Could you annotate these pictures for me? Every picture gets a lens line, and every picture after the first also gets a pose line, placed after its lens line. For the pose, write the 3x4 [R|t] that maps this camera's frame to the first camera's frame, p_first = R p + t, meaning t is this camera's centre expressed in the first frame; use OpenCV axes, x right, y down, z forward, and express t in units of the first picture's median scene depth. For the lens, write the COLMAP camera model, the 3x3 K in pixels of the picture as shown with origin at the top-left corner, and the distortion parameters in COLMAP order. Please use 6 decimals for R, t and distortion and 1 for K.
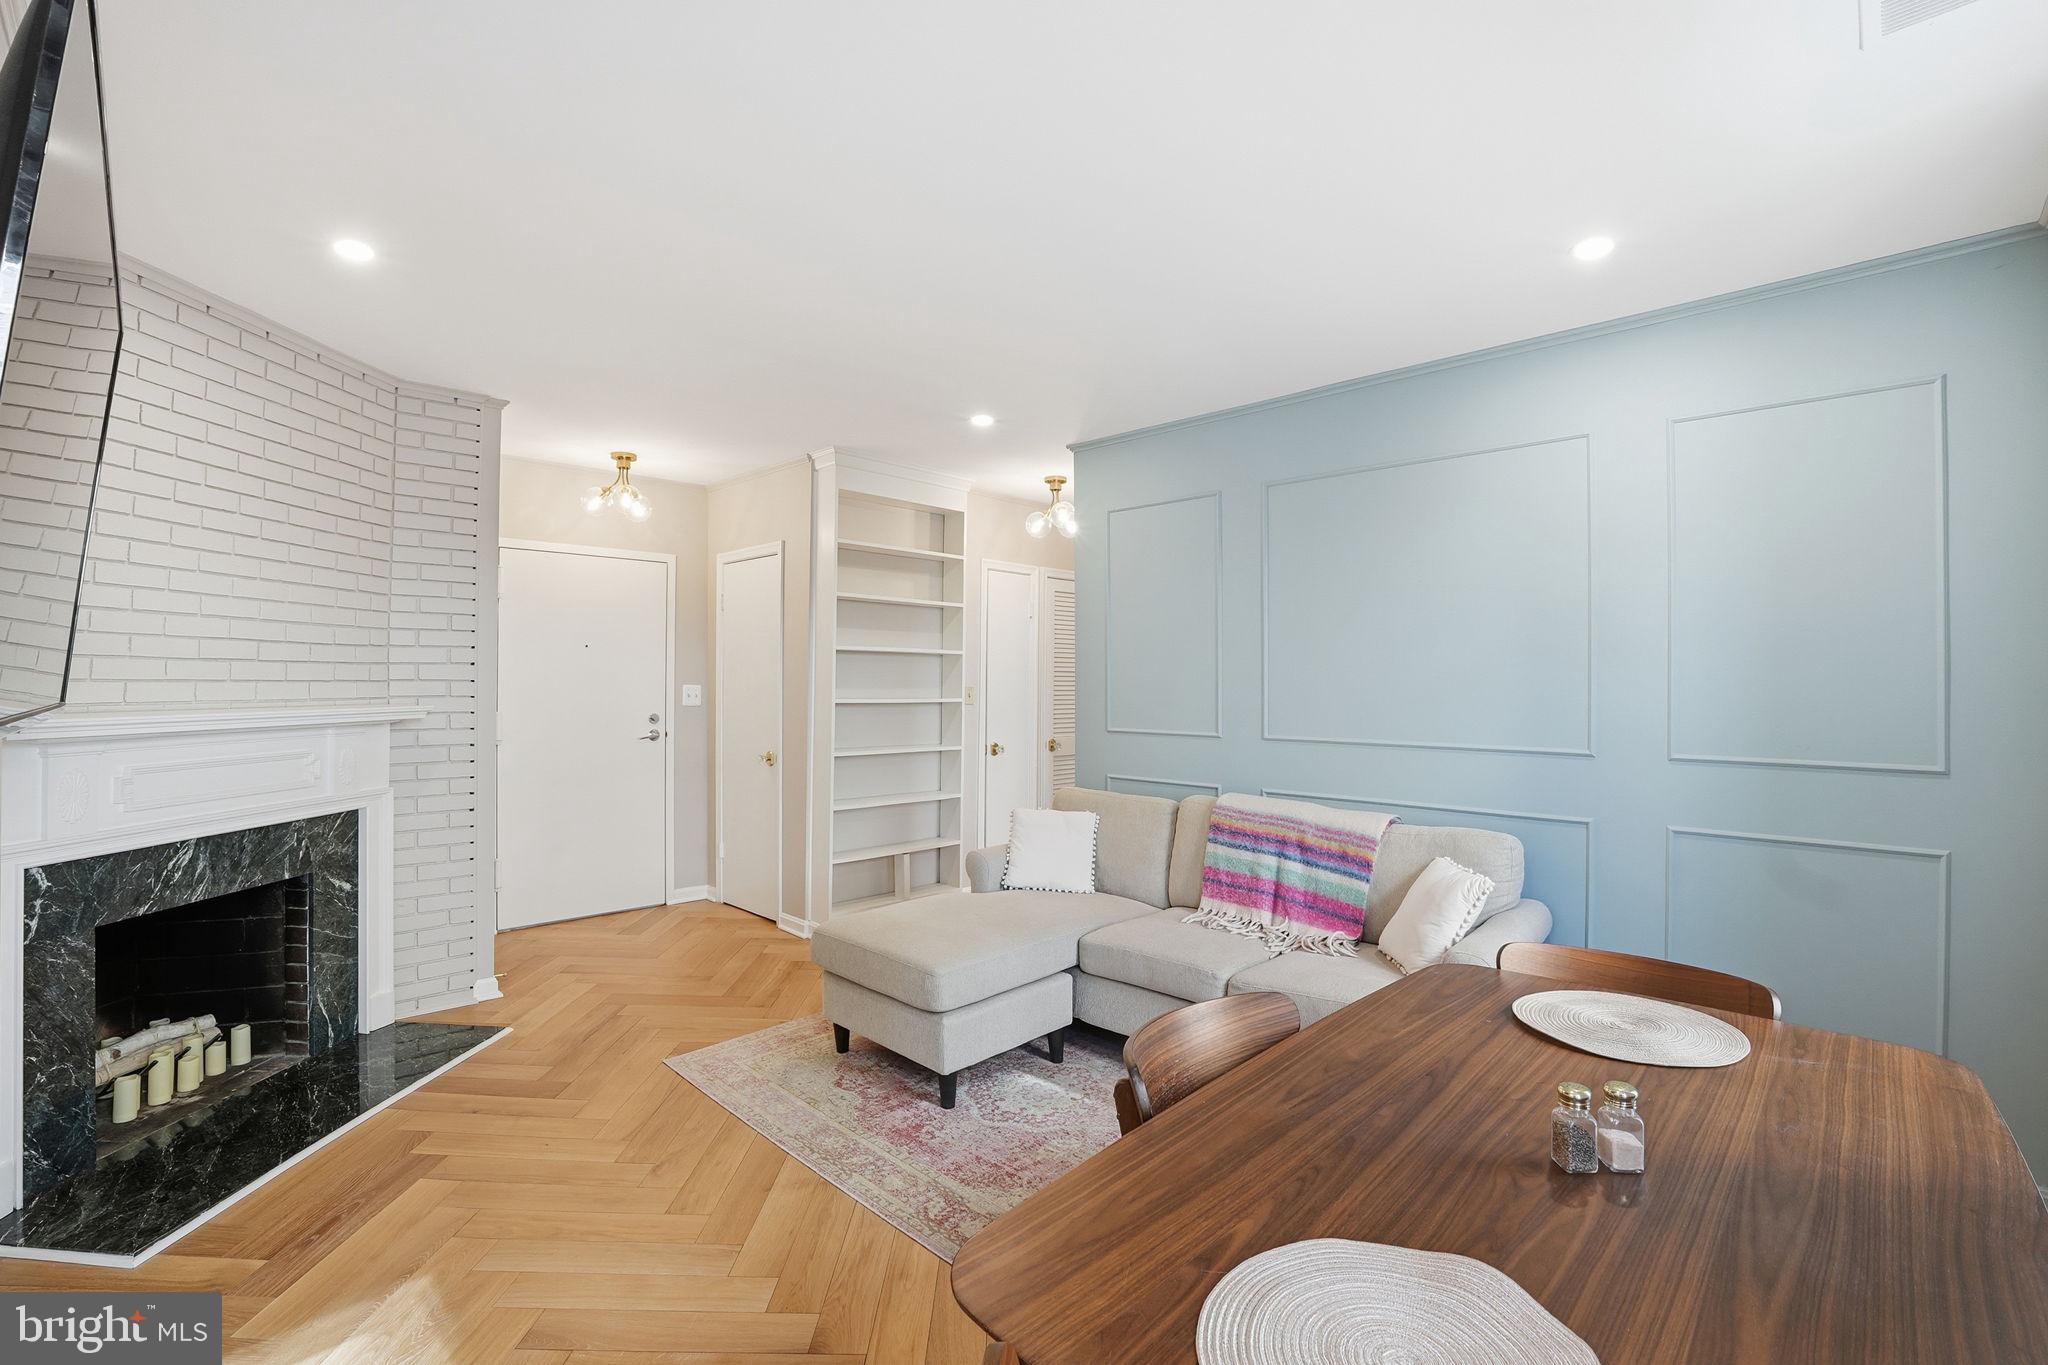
lens RADIAL K [[895.4, 0, 987.9], [0, 895.4, 682.6], [0, 0, 1]] dist [-0.049271, 0.005557]
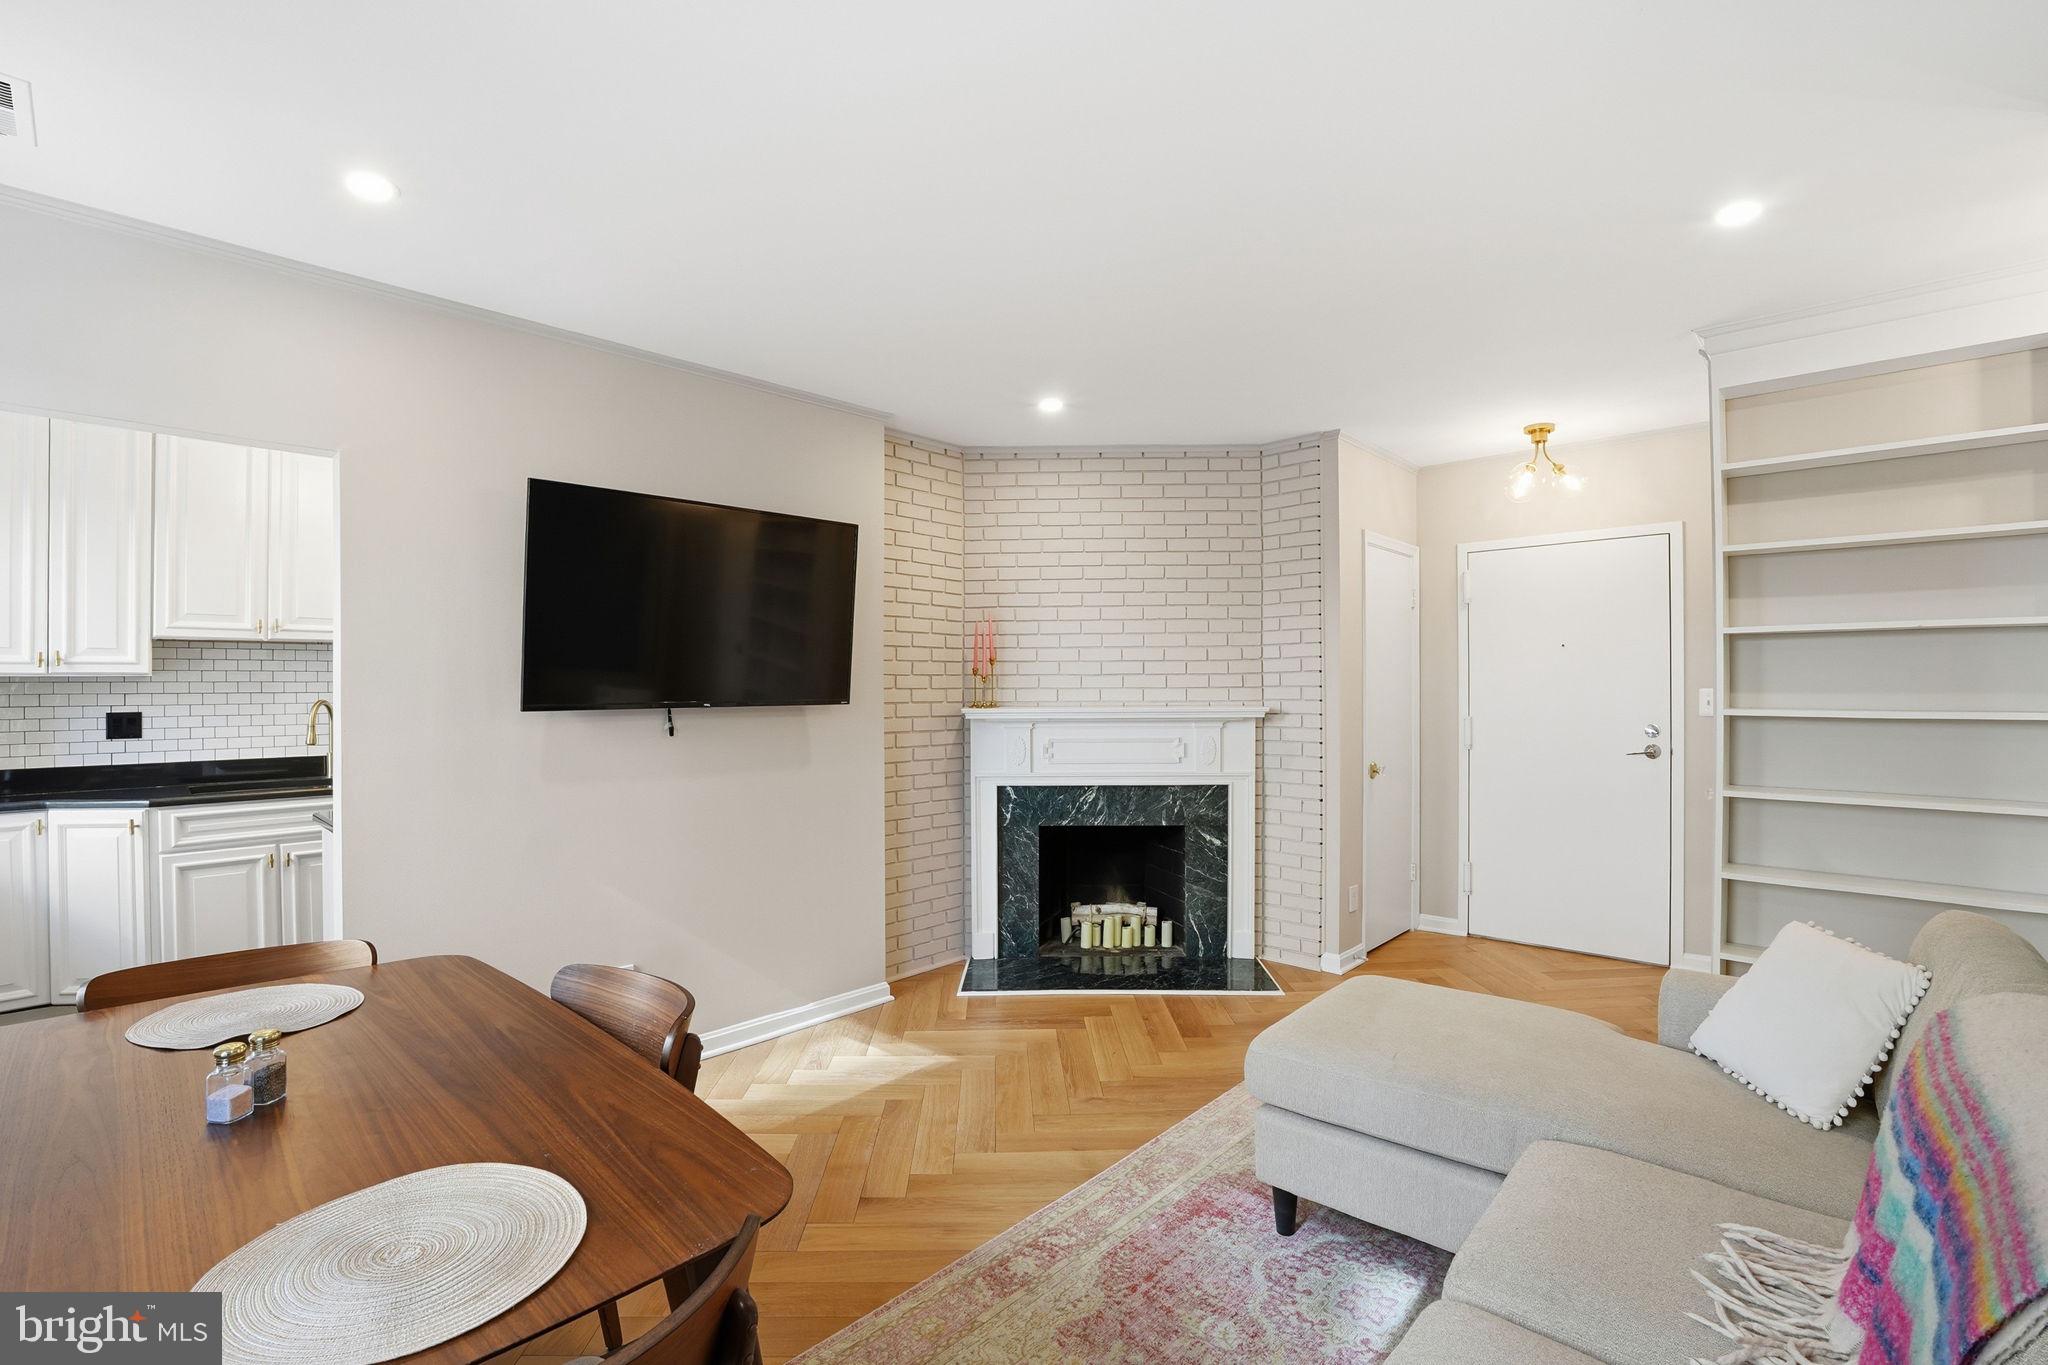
lens RADIAL K [[895.4, 0, 1022.1], [0, 895.4, 691.0], [0, 0, 1]] dist [-0.049271, 0.005557]
pose [[0.049451, -0.002799, -0.998773, 0.621612], [0.005709, 0.999981, -0.002519, 0.005153], [0.998760, -0.005577, 0.049466, 0.644694]]
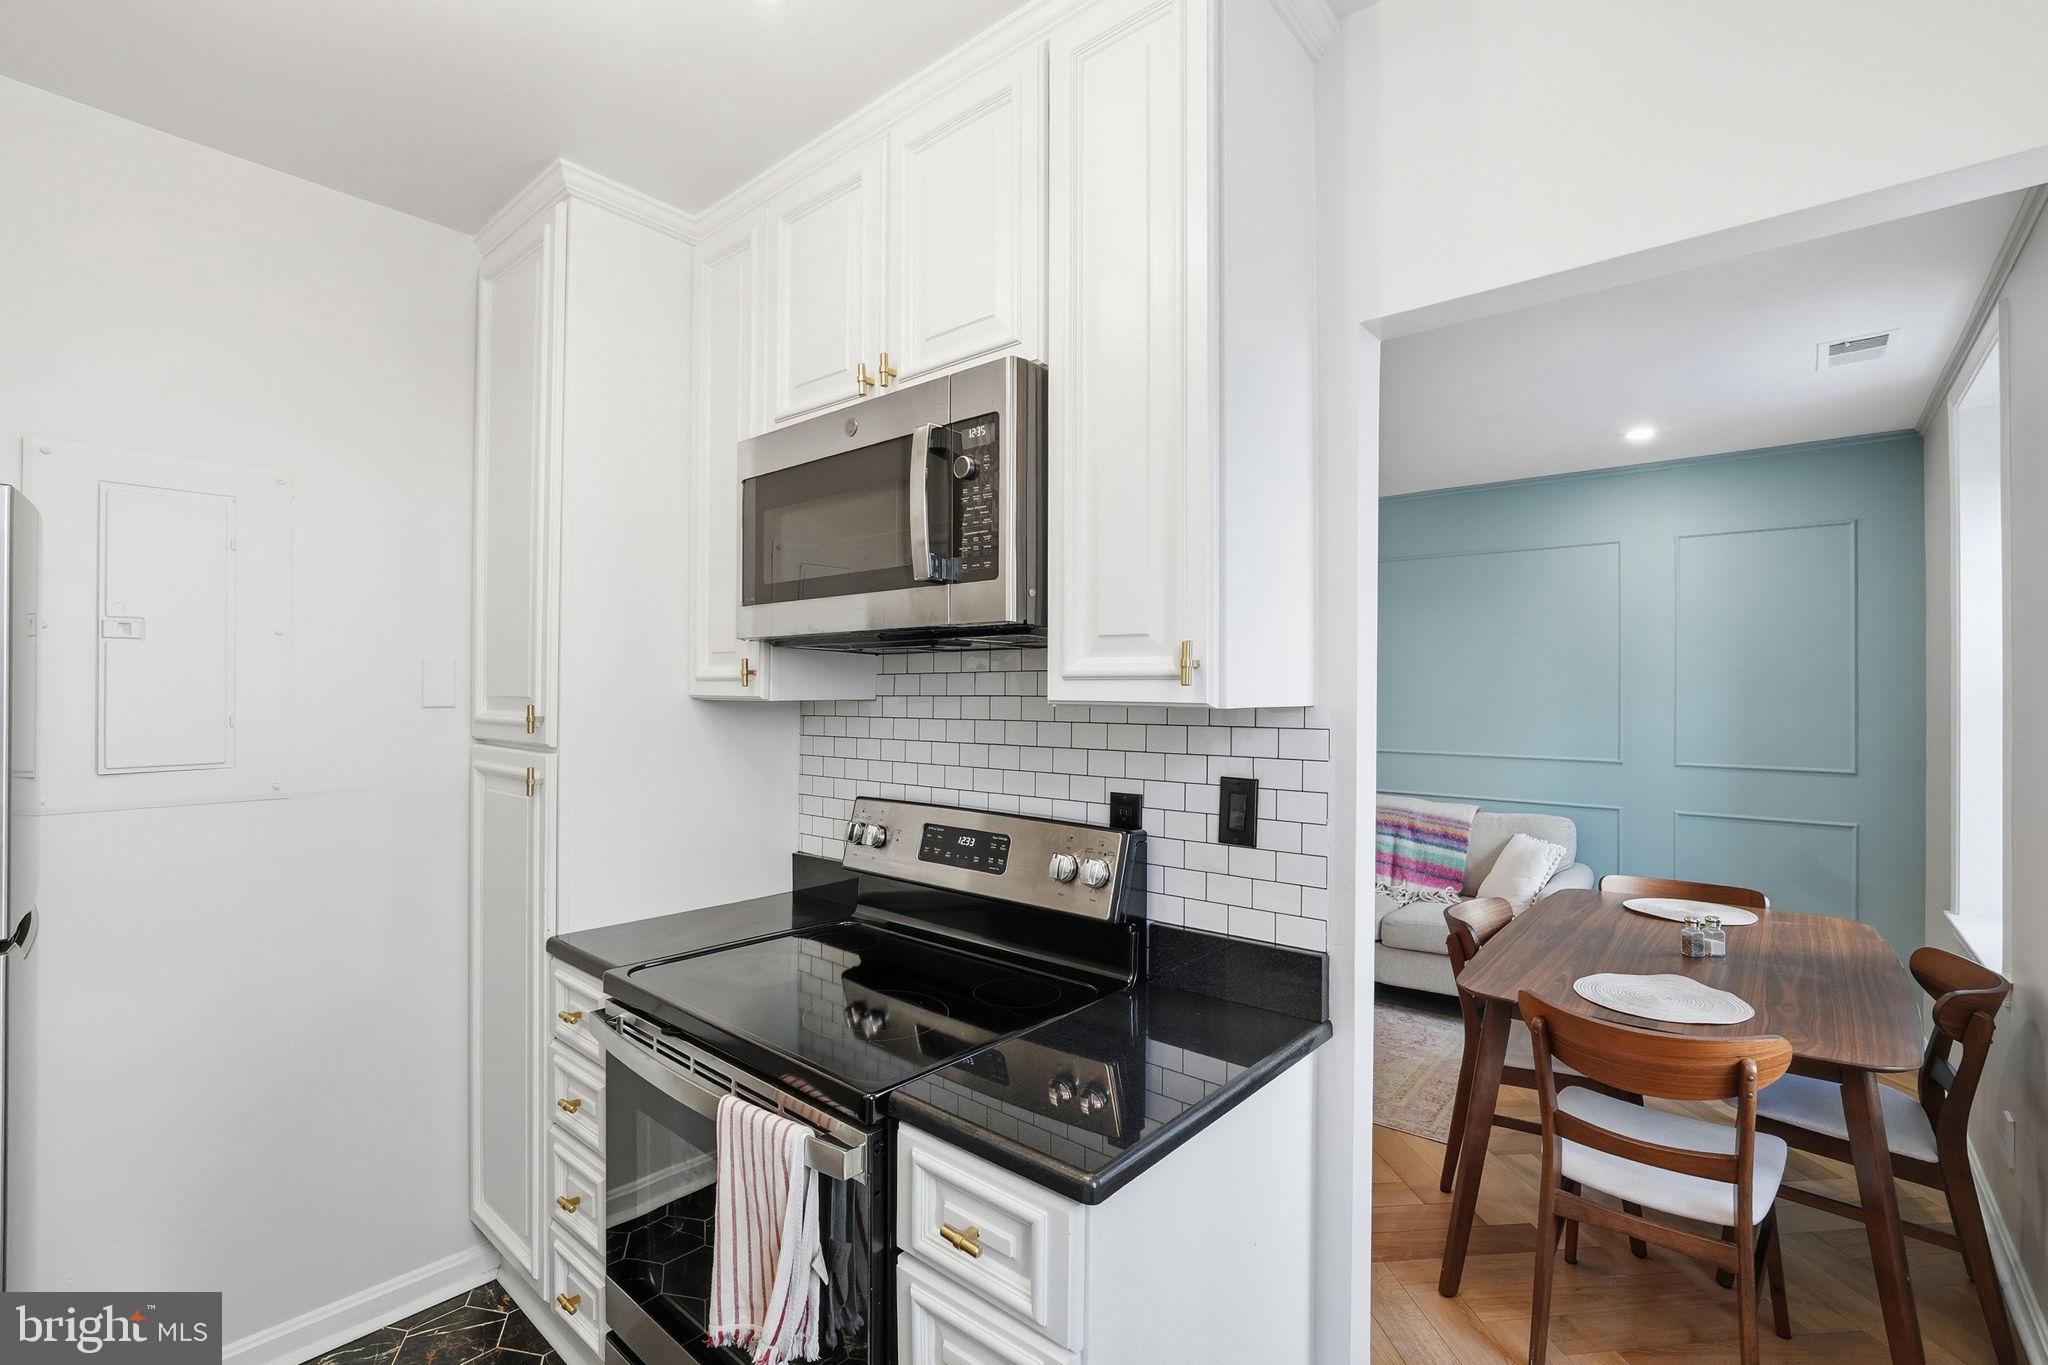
lens RADIAL K [[895.4, 0, 981.7], [0, 895.4, 690.4], [0, 0, 1]] dist [-0.049271, 0.005557]
pose [[0.998680, 0.001928, 0.051324, -0.476473], [-0.001945, 0.999998, 0.000279, -0.036975], [-0.051323, -0.000378, 0.998682, -0.417932]]
